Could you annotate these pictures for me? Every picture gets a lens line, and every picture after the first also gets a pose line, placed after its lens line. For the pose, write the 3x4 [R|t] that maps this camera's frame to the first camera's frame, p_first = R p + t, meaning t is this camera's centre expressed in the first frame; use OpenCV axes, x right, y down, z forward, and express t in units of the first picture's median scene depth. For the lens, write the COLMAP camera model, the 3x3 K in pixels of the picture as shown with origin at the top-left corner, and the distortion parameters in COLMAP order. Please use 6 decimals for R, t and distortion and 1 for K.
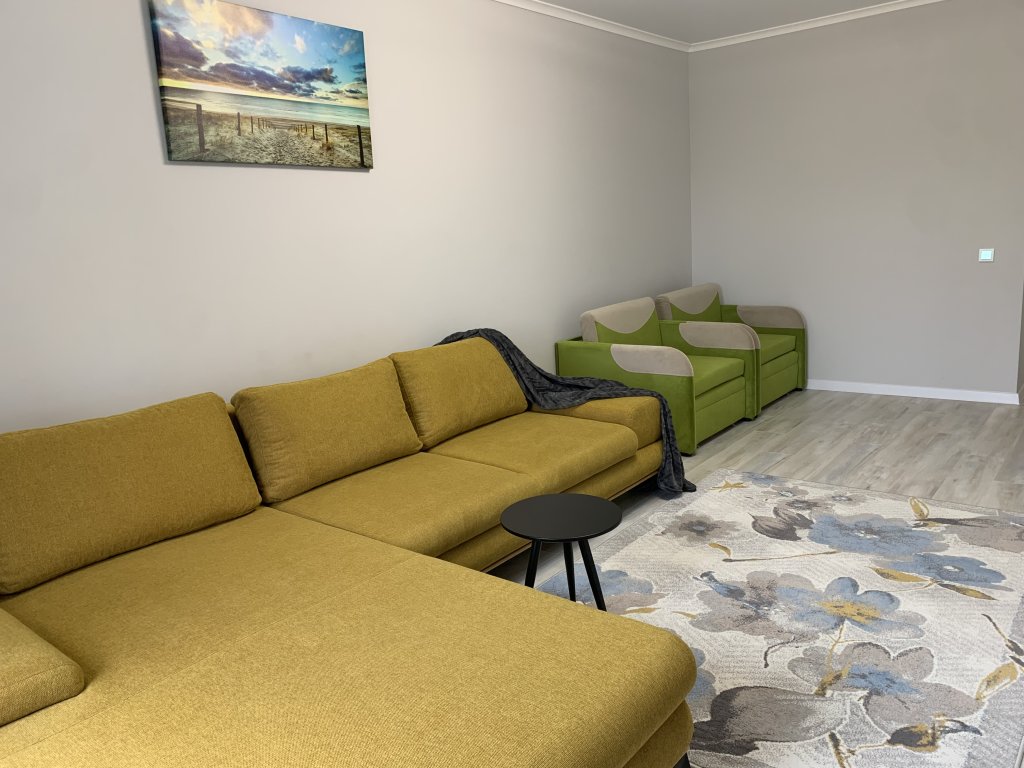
lens RADIAL K [[780.3, 0, 503.6], [0, 780.3, 374.3], [0, 0, 1]] dist [0.022402, -0.022349]
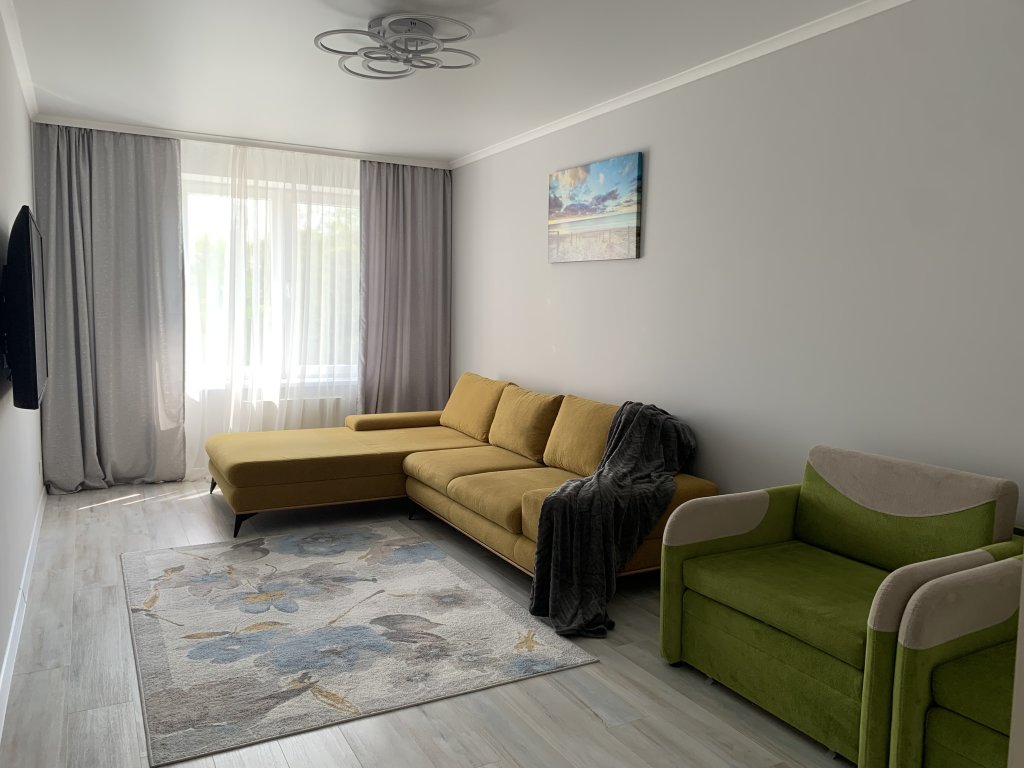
lens RADIAL K [[780.3, 0, 524.0], [0, 780.3, 375.3], [0, 0, 1]] dist [0.022402, -0.022349]
pose [[-0.365863, 0.136863, -0.920550, 1.196739], [-0.168599, 0.963014, 0.210184, -0.350292], [0.915270, 0.232103, -0.329257, 1.436566]]
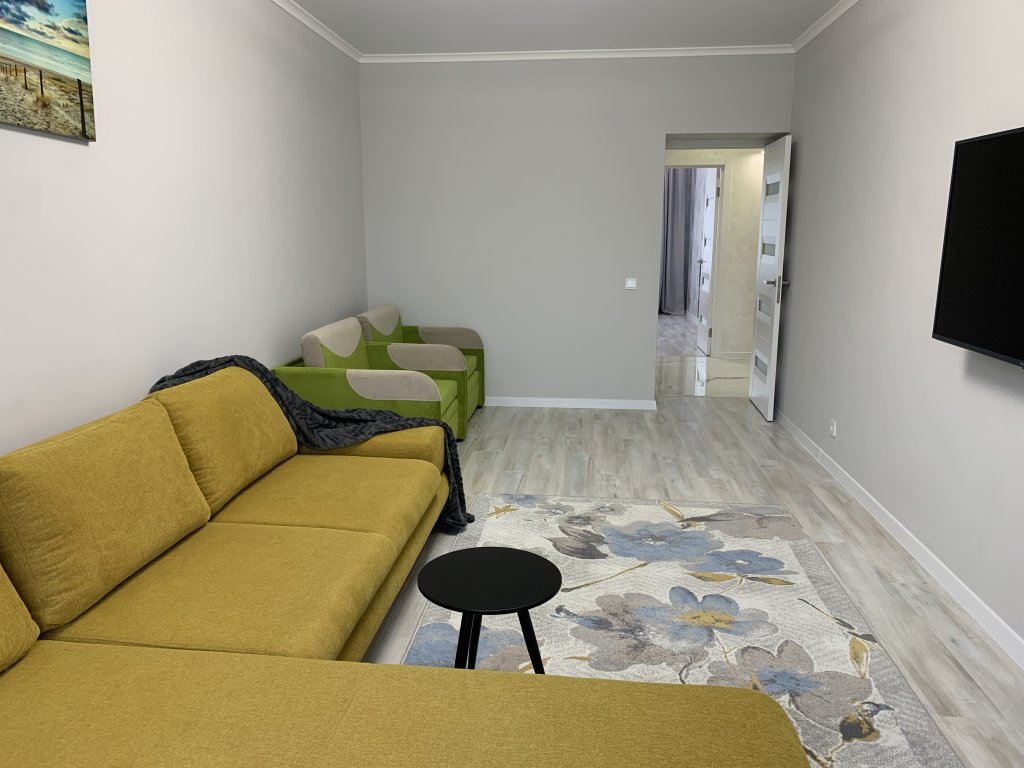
lens RADIAL K [[780.3, 0, 495.9], [0, 780.3, 377.9], [0, 0, 1]] dist [0.022402, -0.022349]
pose [[0.842141, -0.037043, 0.537984, -0.283256], [0.046905, 0.998889, -0.004643, -0.023922], [-0.537214, 0.029145, 0.842942, 0.208921]]
